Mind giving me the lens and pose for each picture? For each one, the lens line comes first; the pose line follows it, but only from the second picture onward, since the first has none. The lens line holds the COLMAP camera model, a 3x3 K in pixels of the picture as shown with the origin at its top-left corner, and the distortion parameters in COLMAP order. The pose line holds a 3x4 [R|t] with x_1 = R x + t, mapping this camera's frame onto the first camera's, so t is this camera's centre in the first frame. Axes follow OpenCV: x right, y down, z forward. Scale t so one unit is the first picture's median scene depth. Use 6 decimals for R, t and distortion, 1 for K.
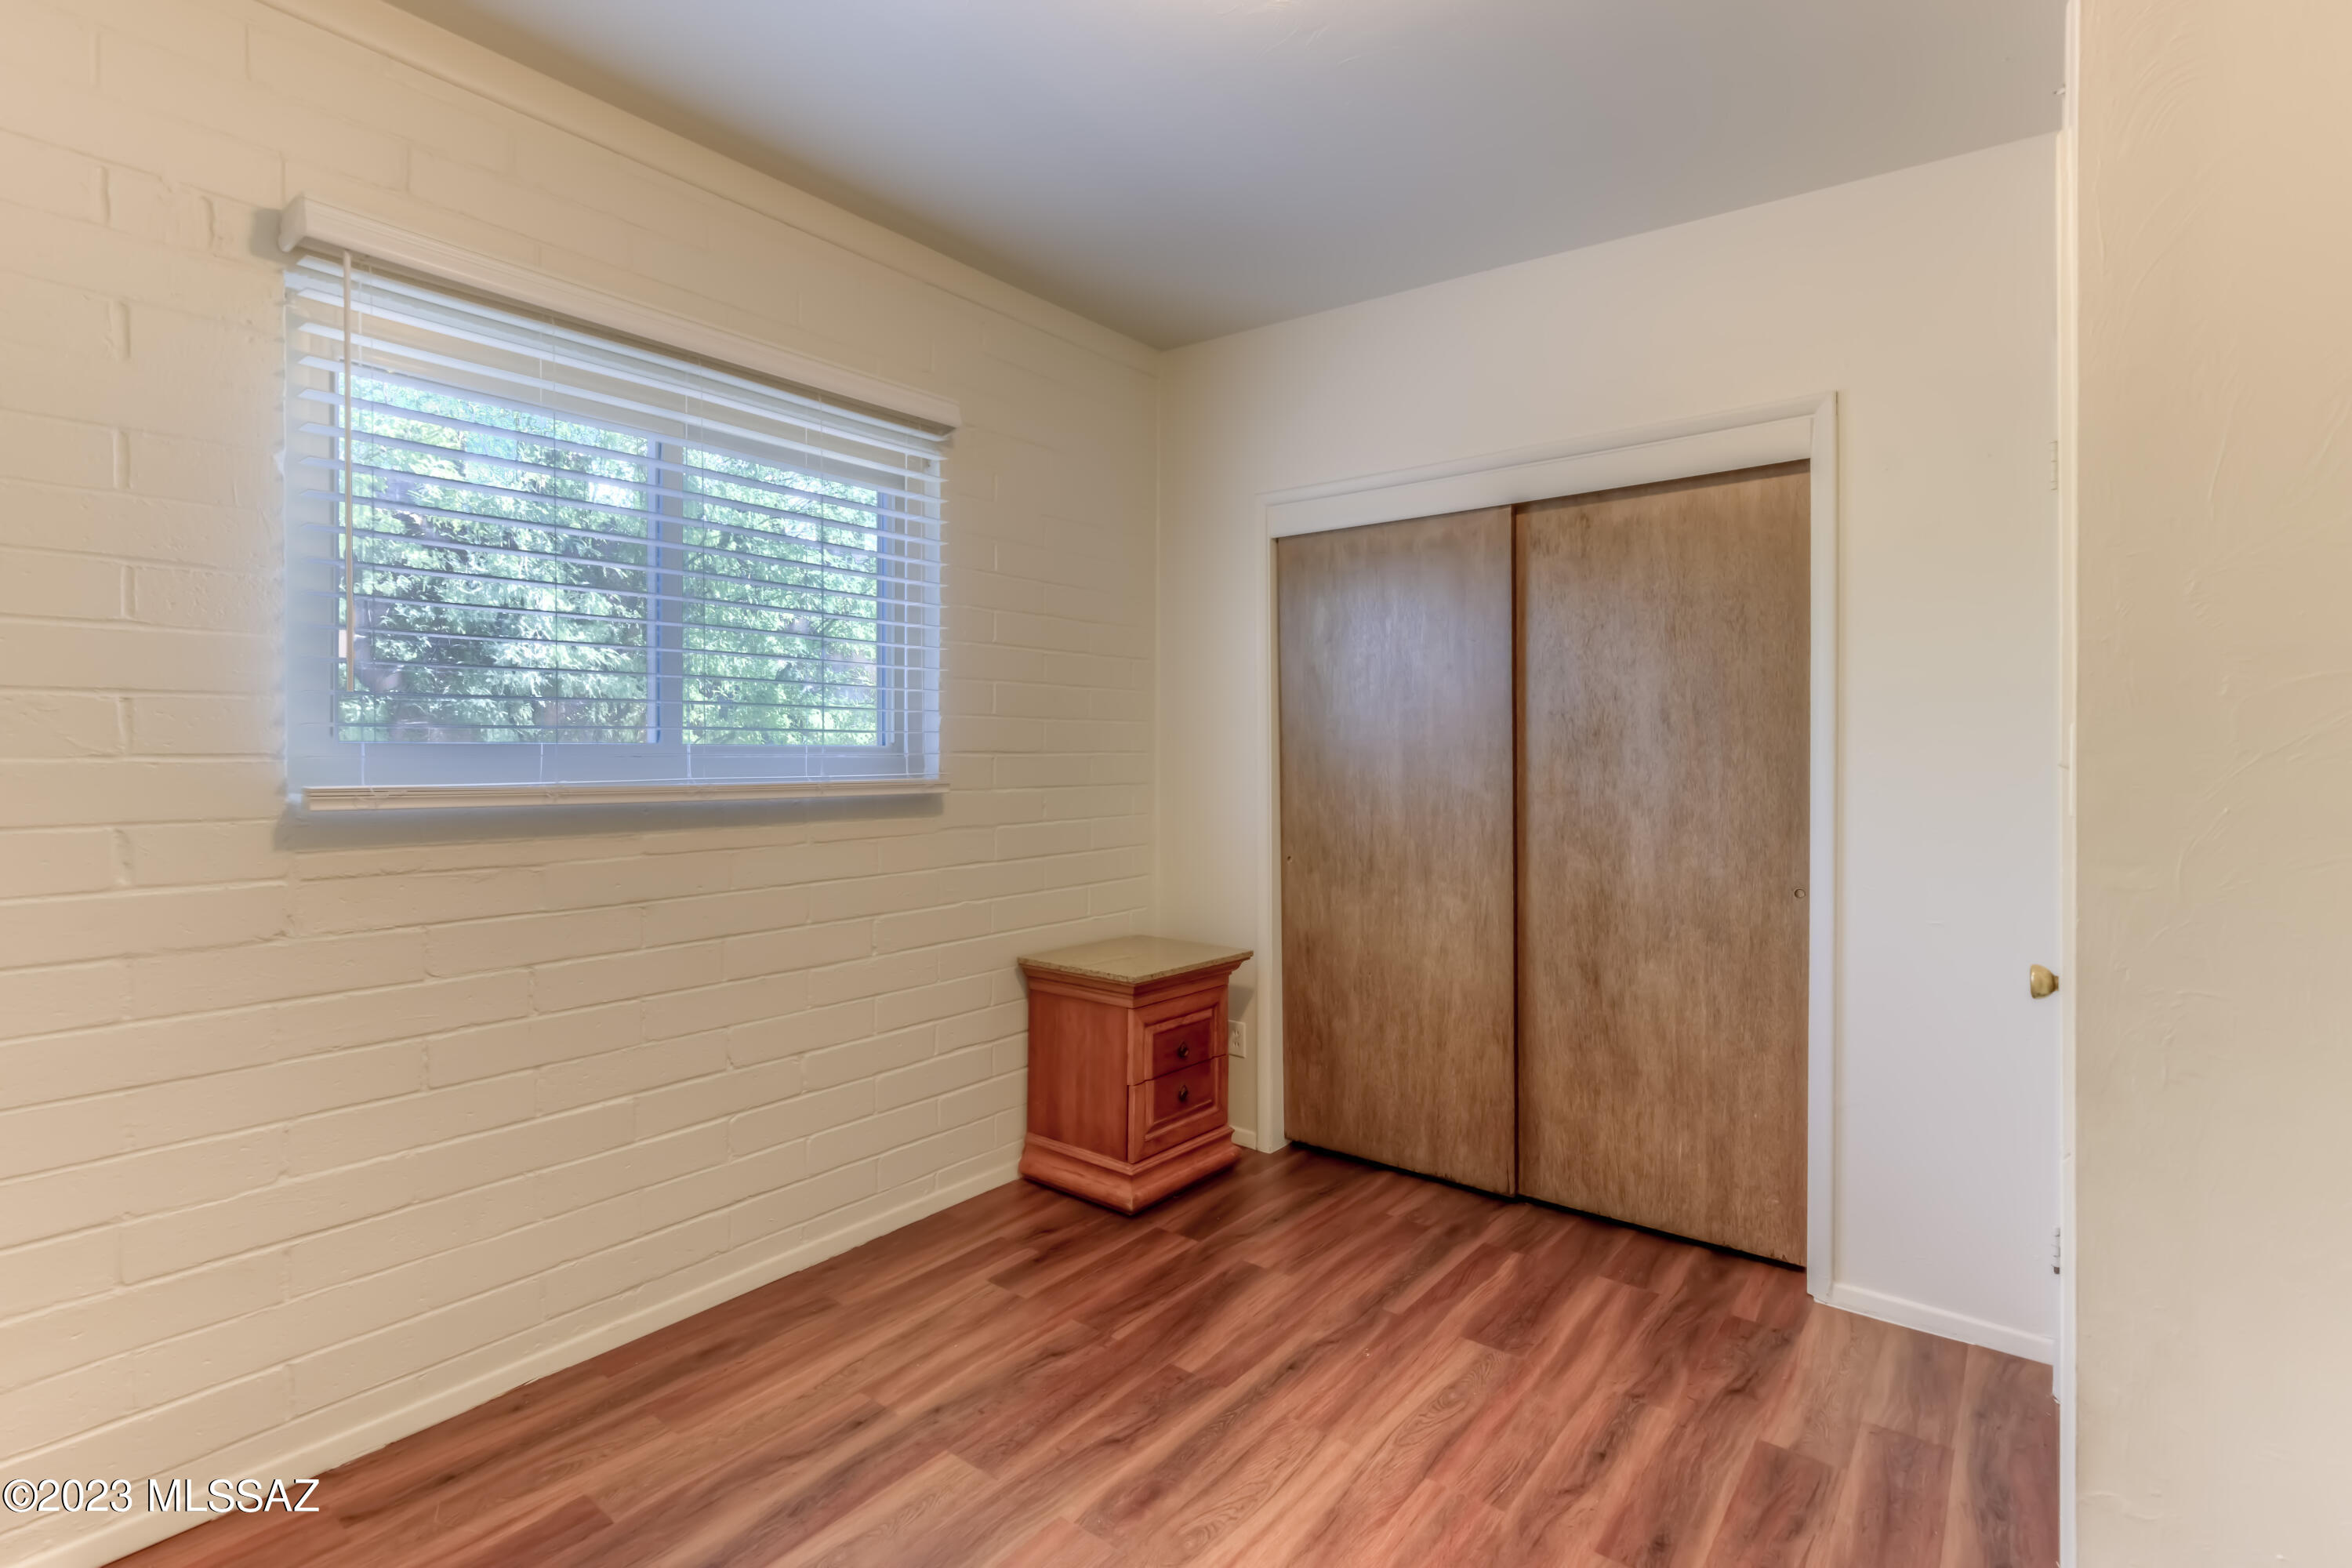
lens RADIAL K [[1081.9, 0, 1265.9], [0, 1081.9, 739.2], [0, 0, 1]] dist [-0.000107, -0.000089]
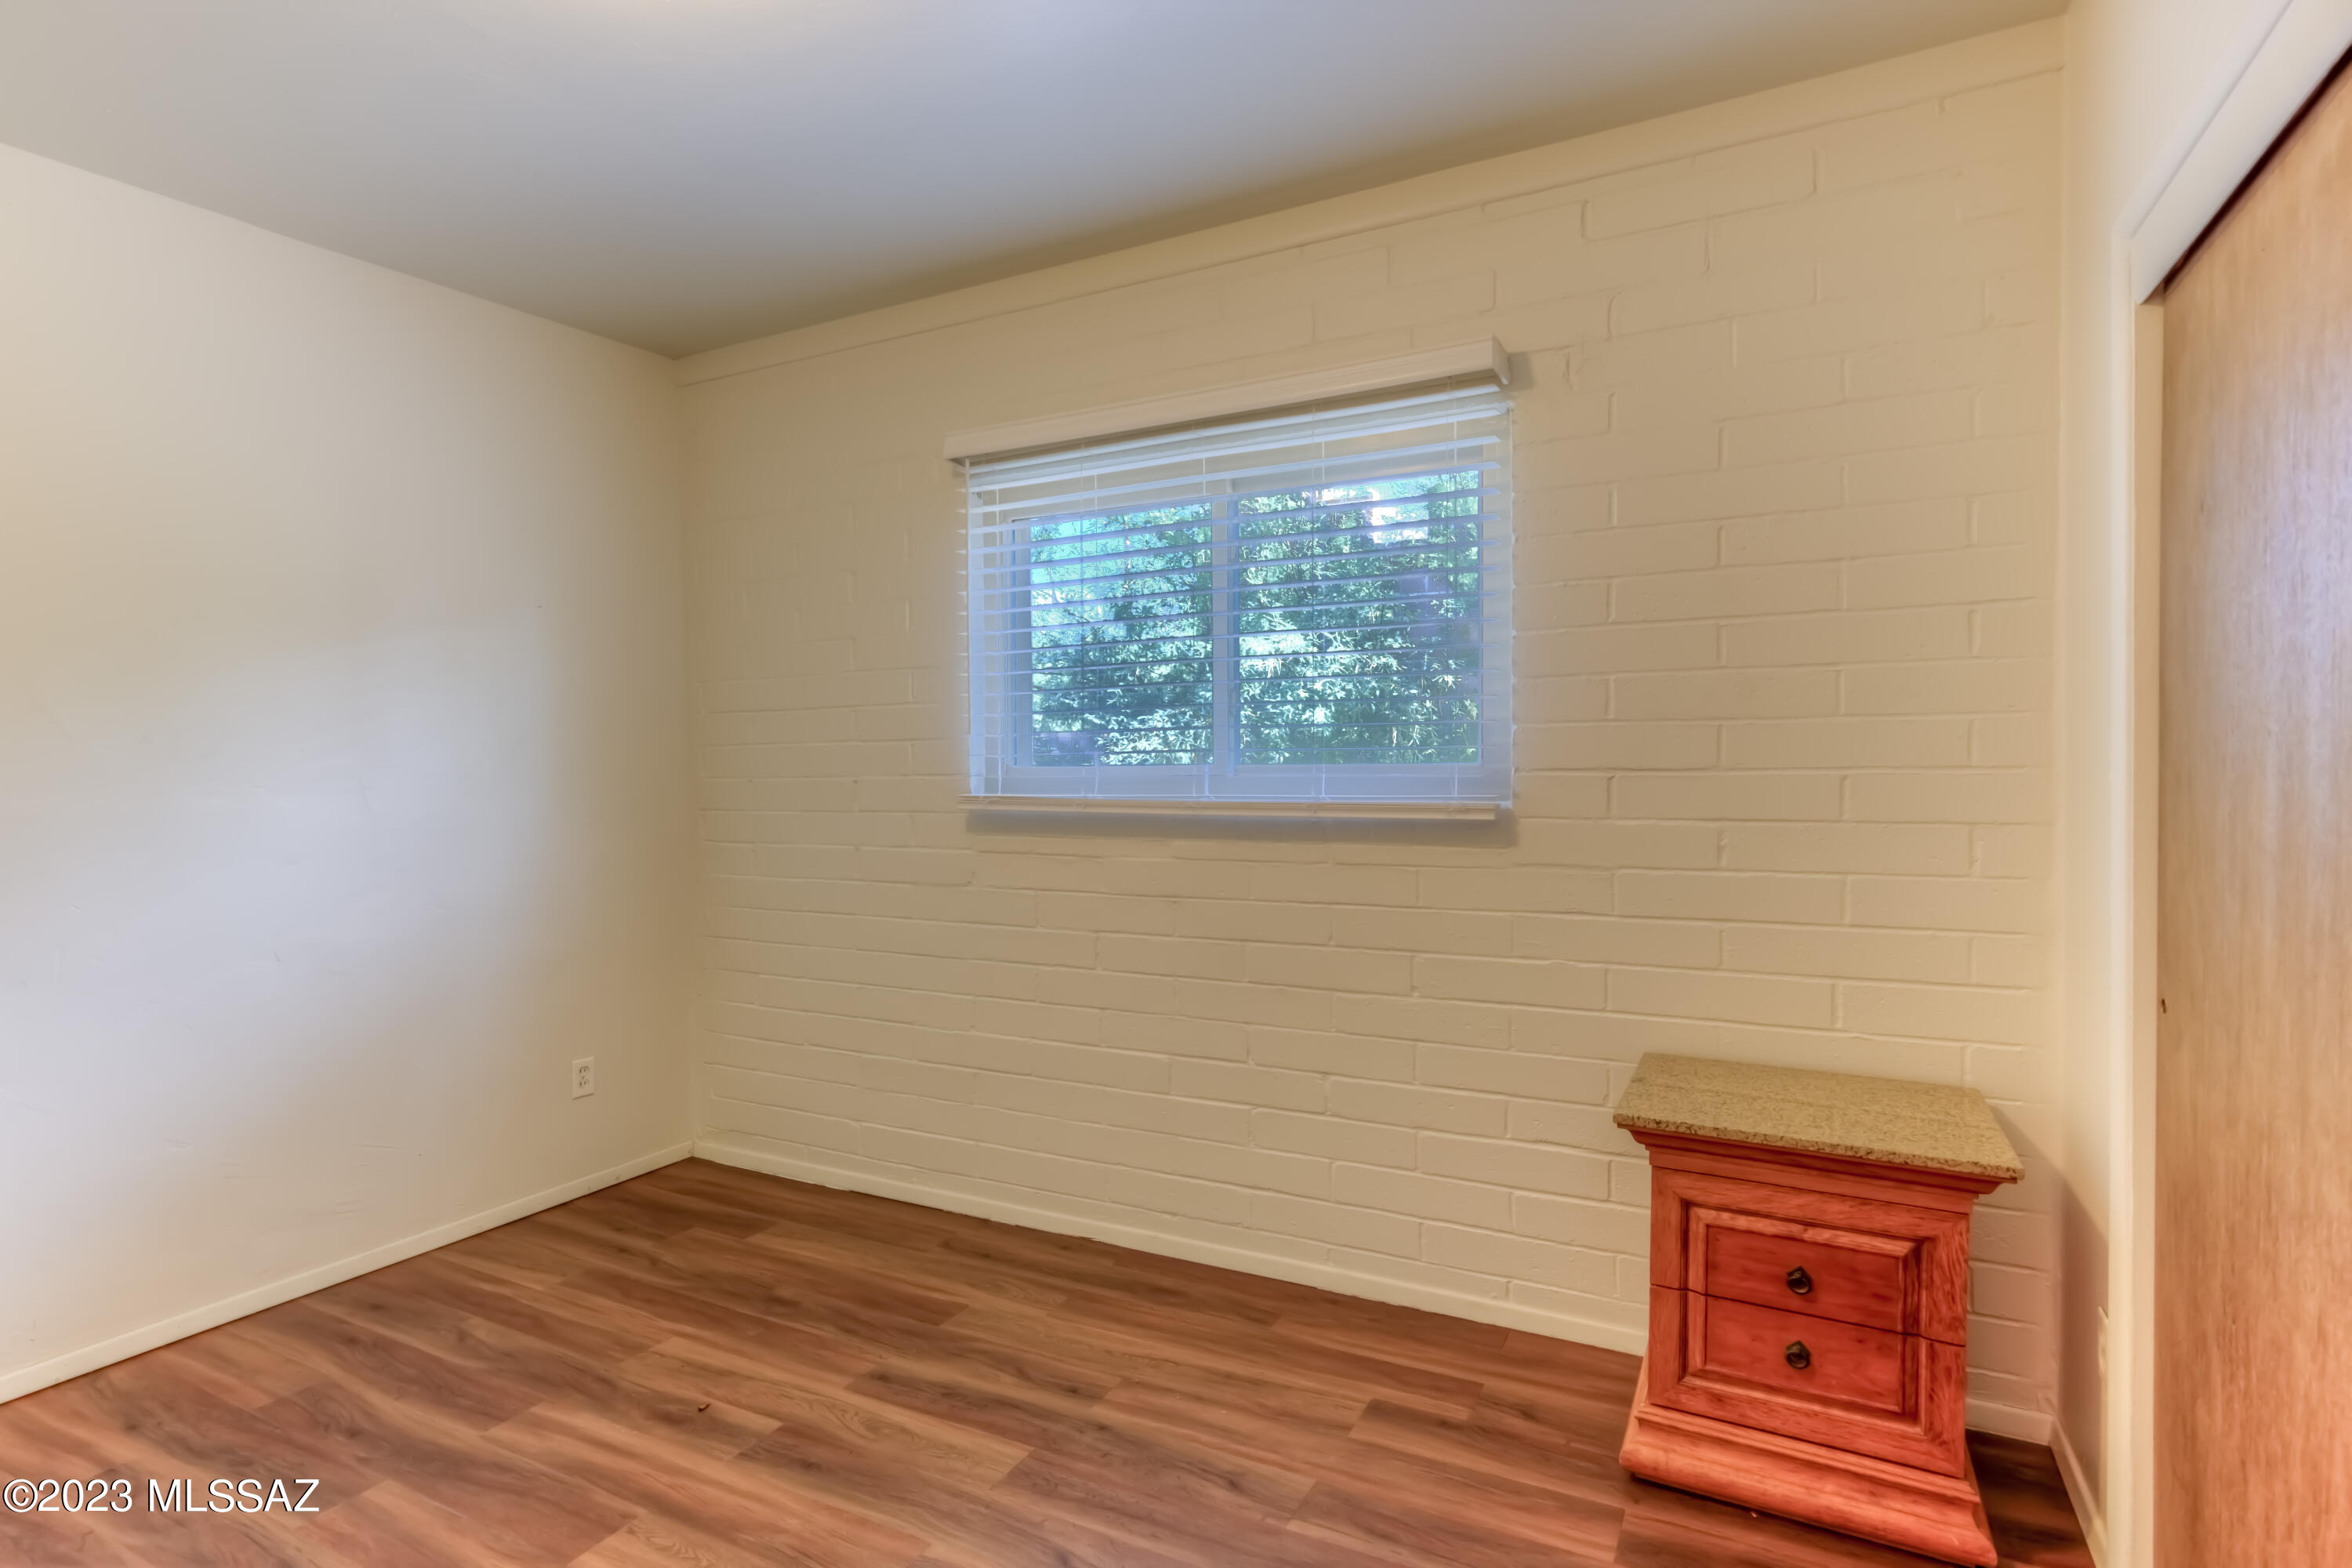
lens RADIAL K [[1095.2, 0, 1158.6], [0, 1095.2, 785.9], [0, 0, 1]] dist [-0.001327, 0.000150]
pose [[0.162571, 0.006005, -0.986679, 0.627198], [0.014095, 0.999865, 0.008408, 0.017370], [0.986596, -0.015274, 0.162464, 0.804073]]
